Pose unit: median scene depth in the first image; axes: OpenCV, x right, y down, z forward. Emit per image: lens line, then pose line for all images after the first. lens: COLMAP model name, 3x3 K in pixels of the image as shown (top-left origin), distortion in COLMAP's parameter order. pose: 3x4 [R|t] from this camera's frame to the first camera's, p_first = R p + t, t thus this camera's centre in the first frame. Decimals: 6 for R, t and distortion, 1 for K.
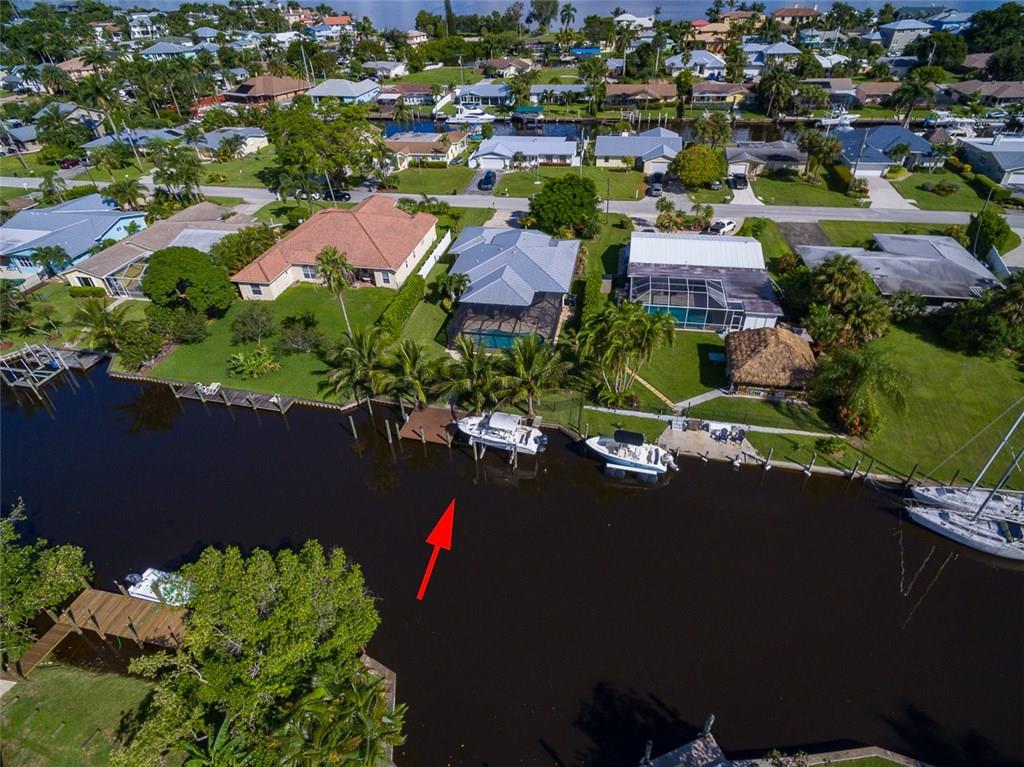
lens RADIAL K [[563.5, 0, 518.2], [0, 563.5, 384.3], [0, 0, 1]] dist [0.008585, 0.000829]
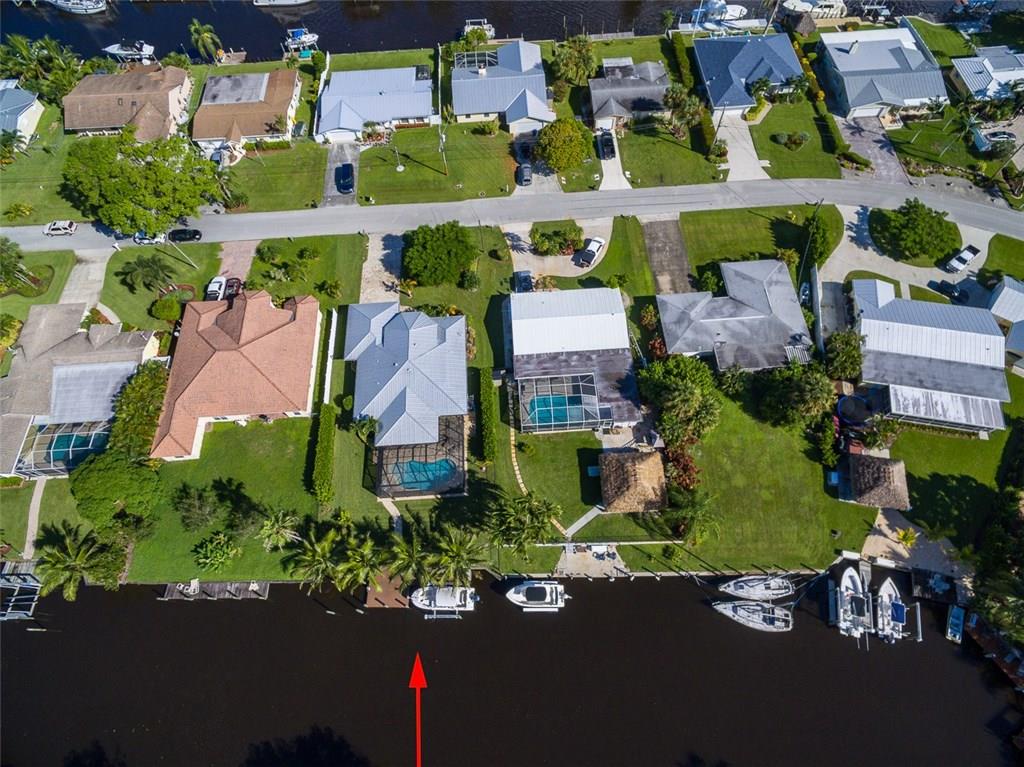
lens RADIAL K [[563.5, 0, 518.2], [0, 563.5, 384.3], [0, 0, 1]] dist [0.008585, 0.000829]
pose [[0.971251, -0.211853, 0.108579, 0.073976], [0.141118, 0.879701, 0.454106, -0.689432], [-0.191721, -0.425728, 0.884307, -0.010170]]
